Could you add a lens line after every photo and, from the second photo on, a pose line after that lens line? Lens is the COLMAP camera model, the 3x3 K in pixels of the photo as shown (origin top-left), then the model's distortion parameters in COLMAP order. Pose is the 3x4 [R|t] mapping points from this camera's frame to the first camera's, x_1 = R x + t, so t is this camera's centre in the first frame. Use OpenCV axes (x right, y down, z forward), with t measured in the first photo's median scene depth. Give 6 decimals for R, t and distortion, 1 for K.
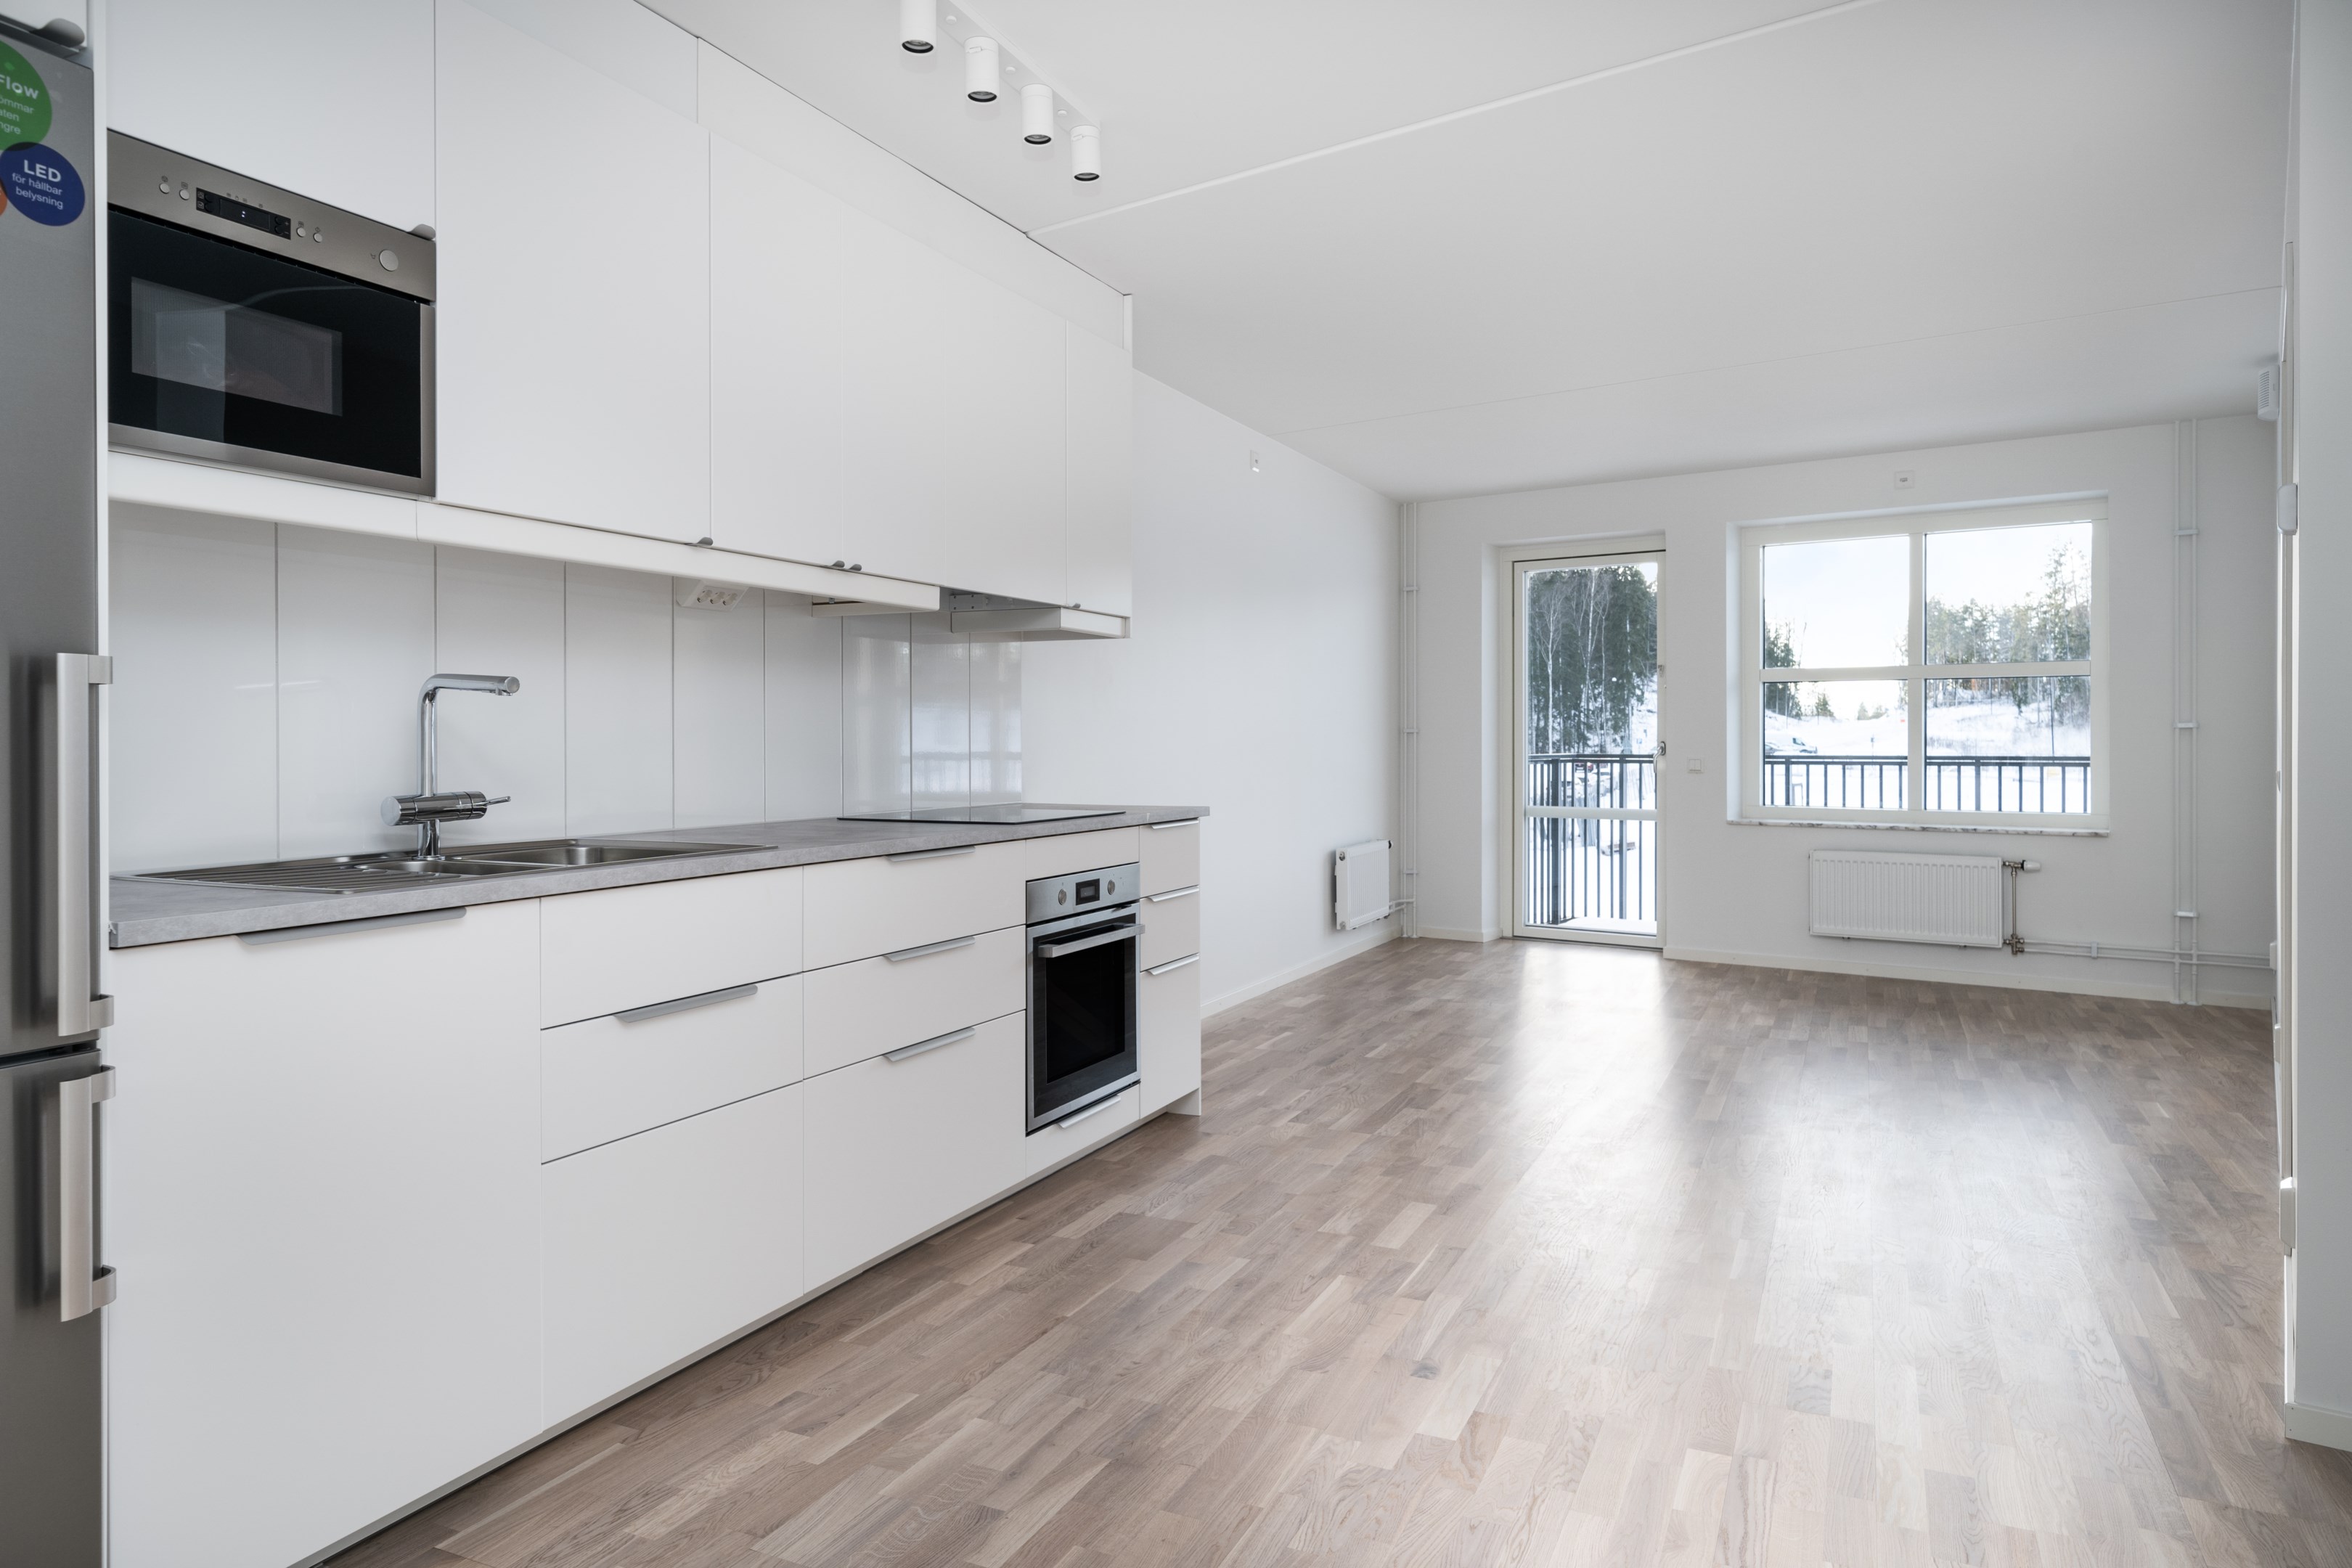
lens RADIAL K [[1468.5, 0, 1168.3], [0, 1468.5, 741.1], [0, 0, 1]] dist [0.001341, -0.000153]
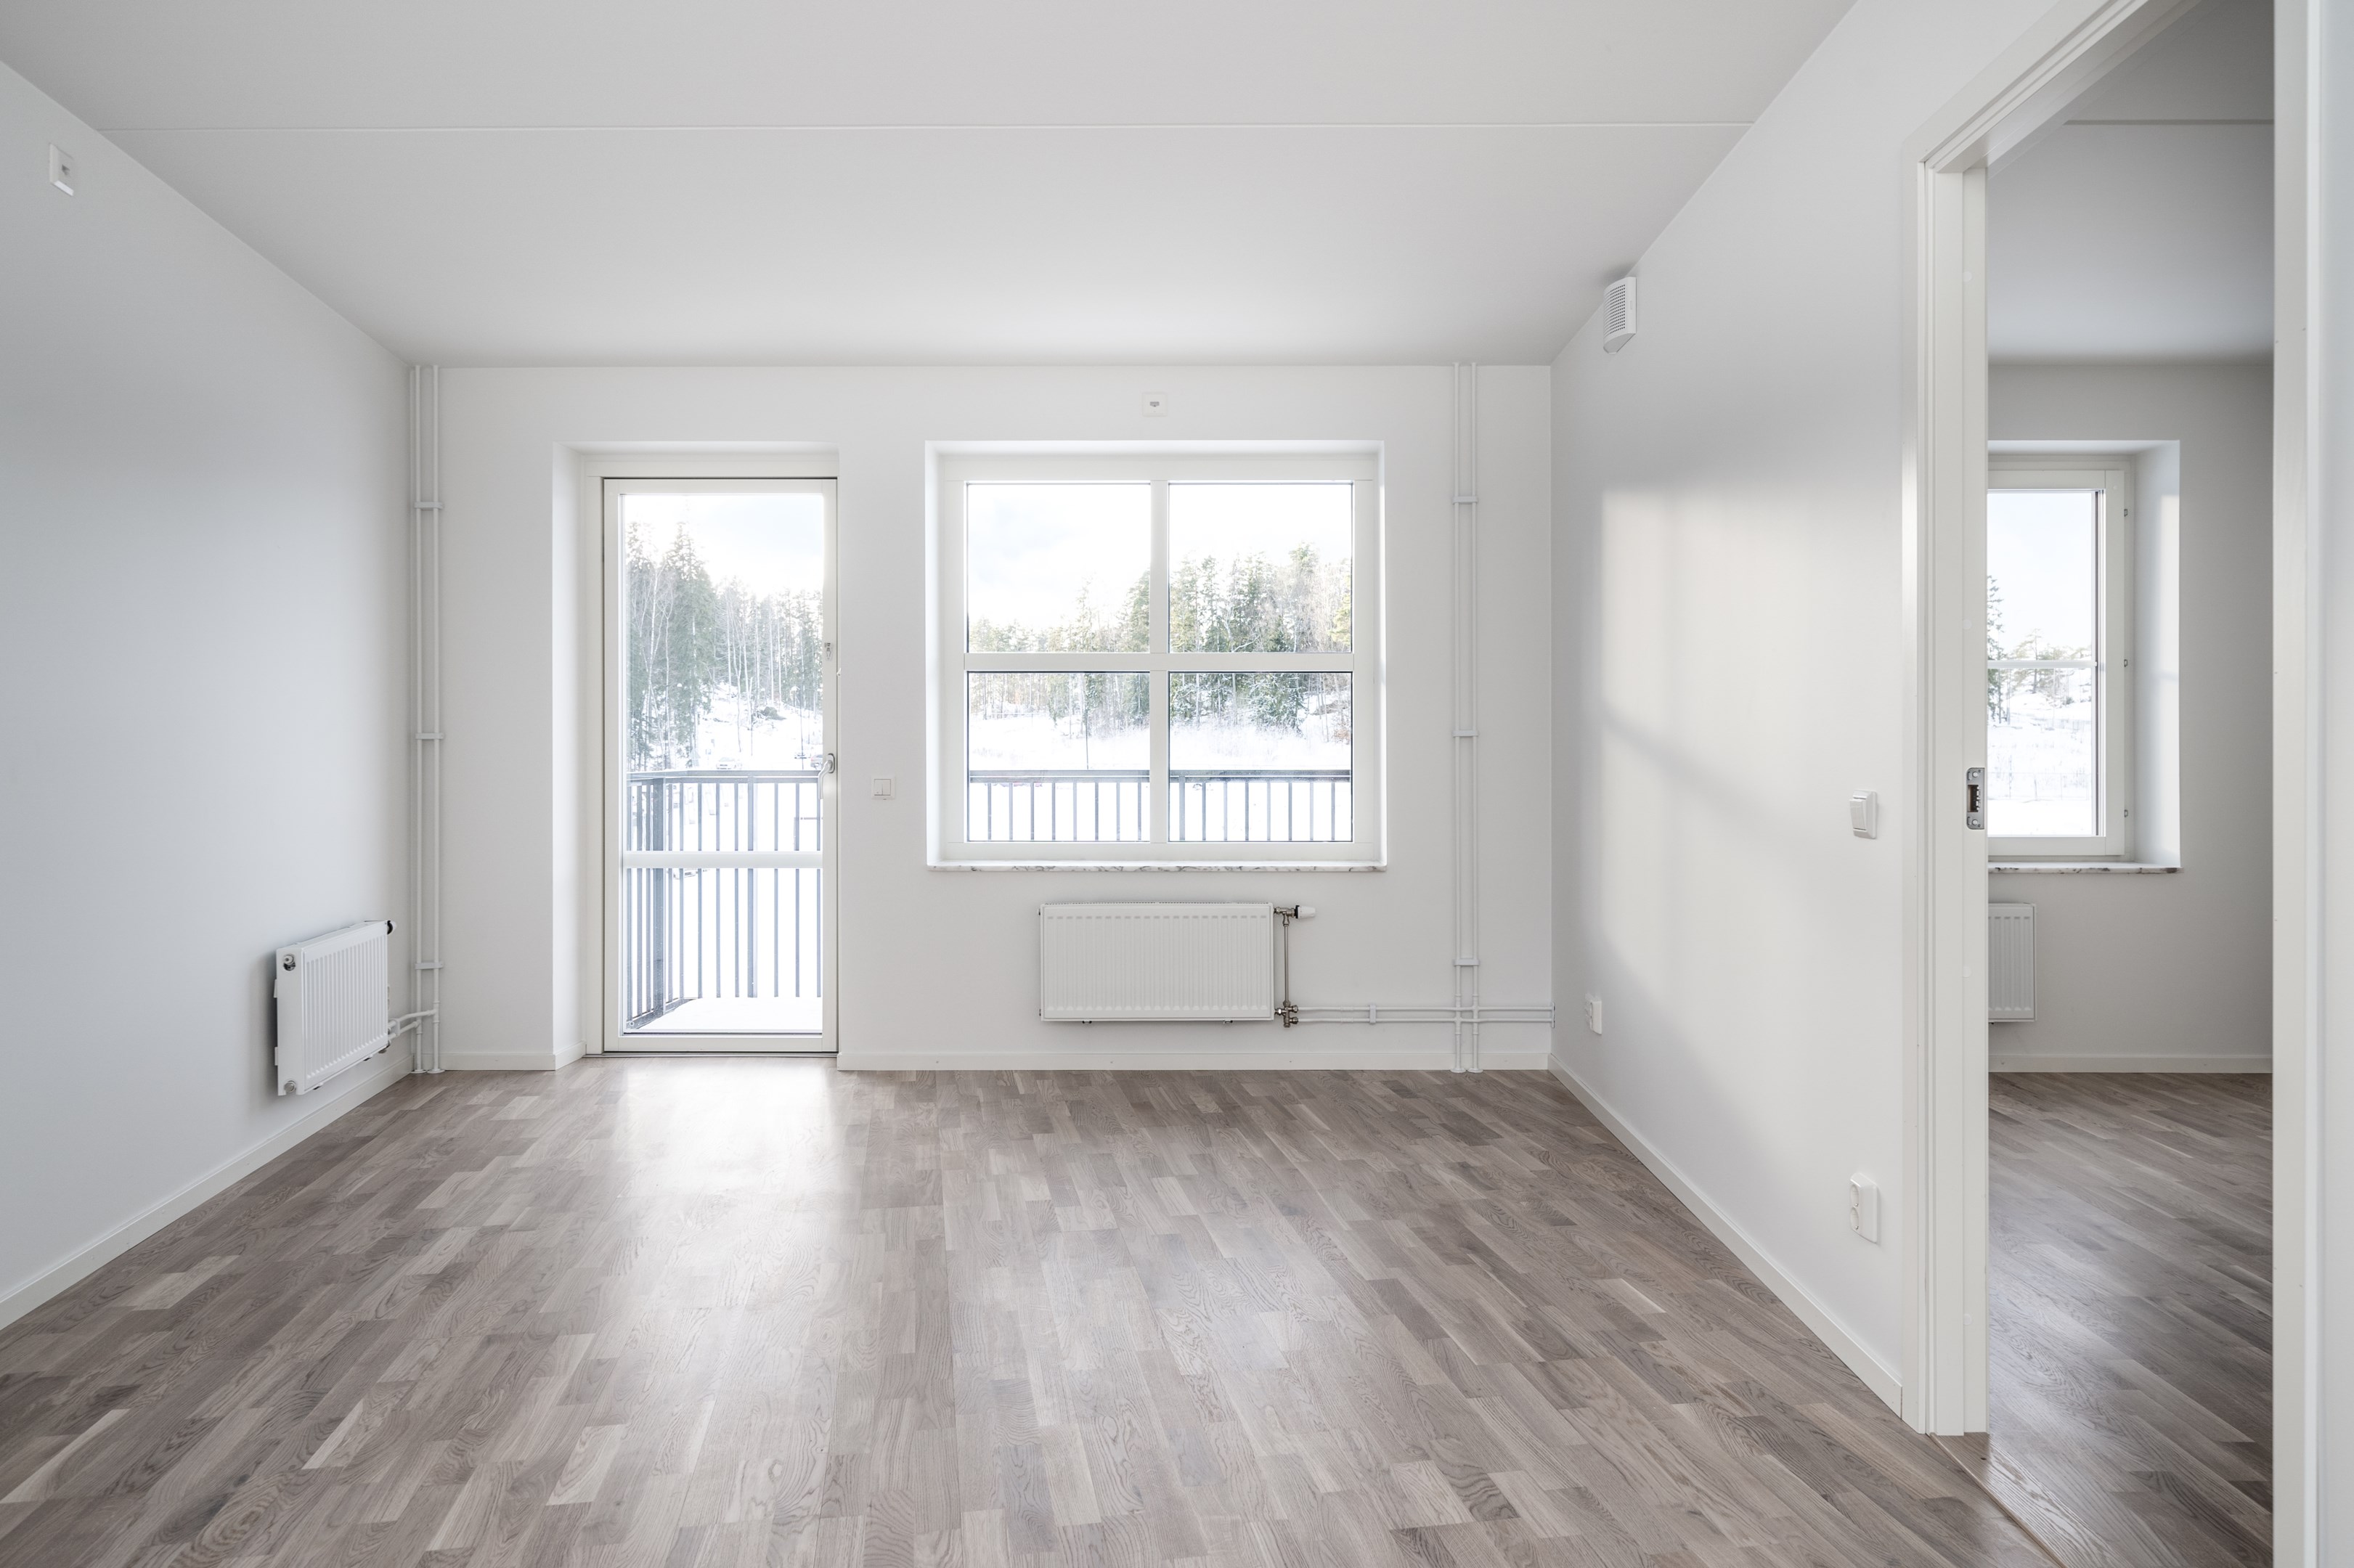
lens RADIAL K [[1493.1, 0, 1189.5], [0, 1493.1, 760.7], [0, 0, 1]] dist [0.004905, 0.000569]
pose [[0.808728, -0.004199, 0.588168, 0.110491], [0.000500, 0.999979, 0.006452, -0.001452], [-0.588183, -0.004924, 0.808713, 0.621569]]
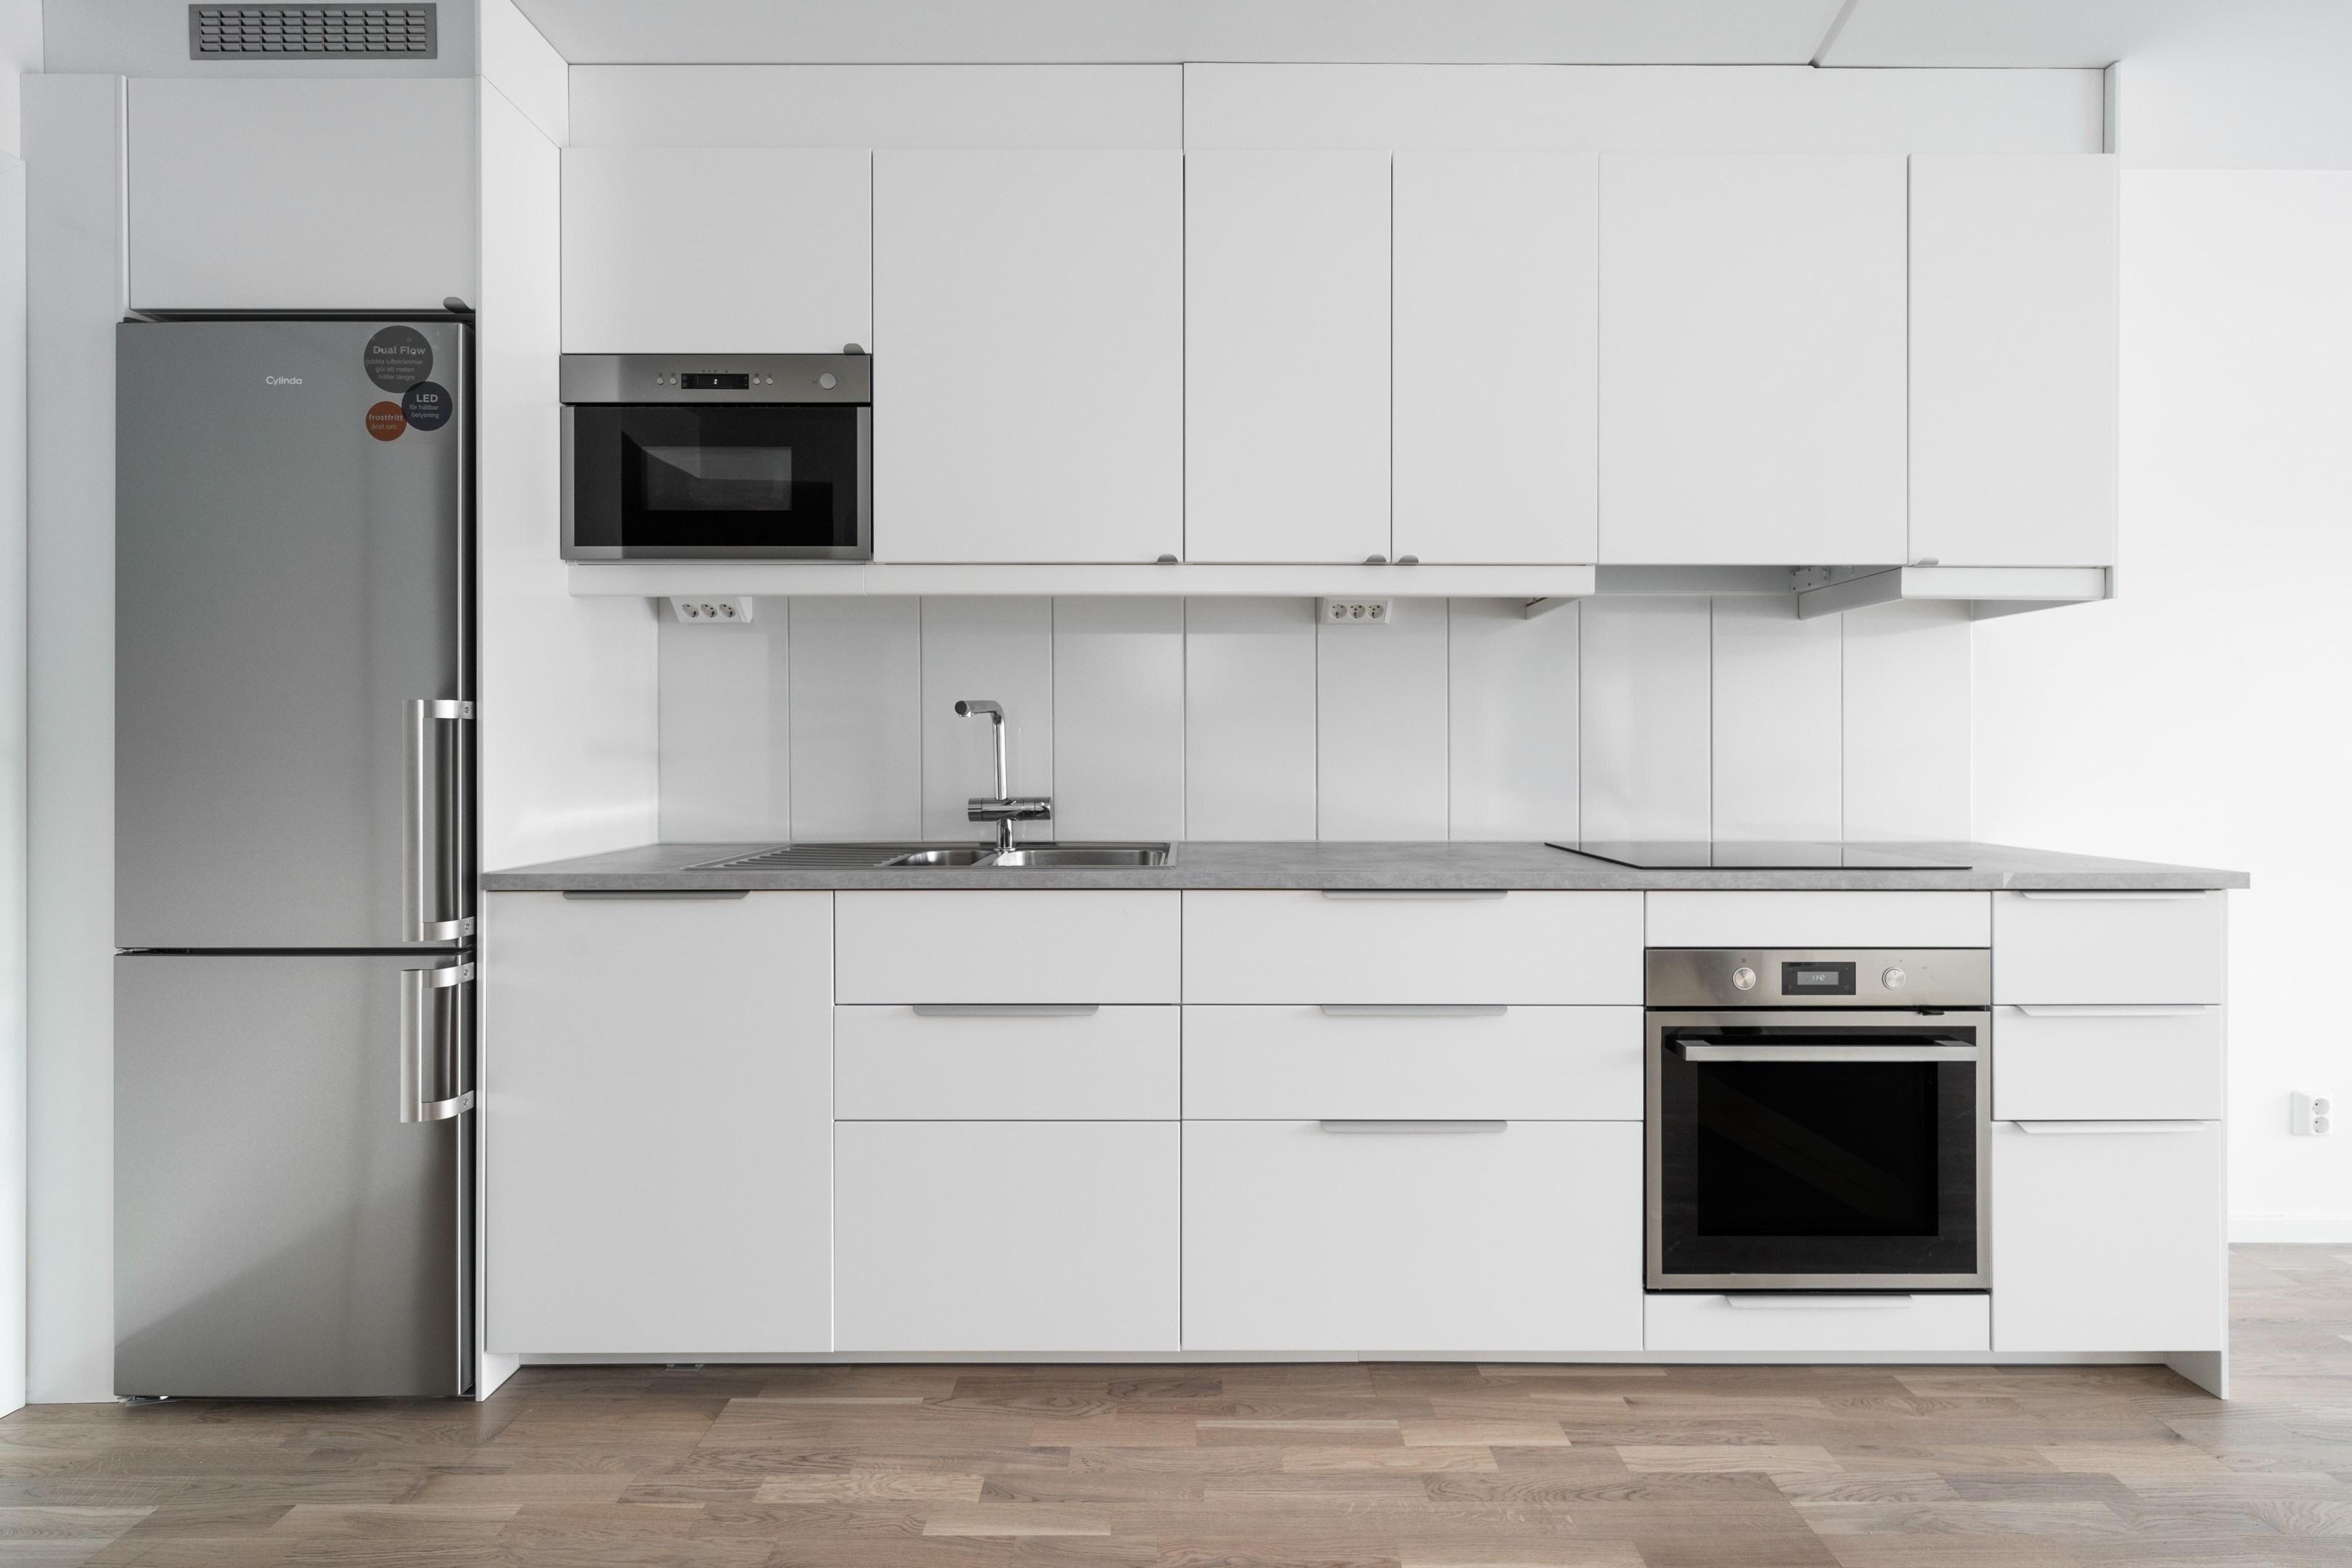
lens RADIAL K [[1091.9, 0, 1190.0], [0, 1091.9, 755.1], [0, 0, 1]] dist [0.001914, 0.000189]
pose [[0.431256, 0.002551, -0.902226, 0.259556], [-0.001987, 0.999996, 0.001878, -0.001571], [0.902227, 0.000983, 0.431260, 0.484063]]
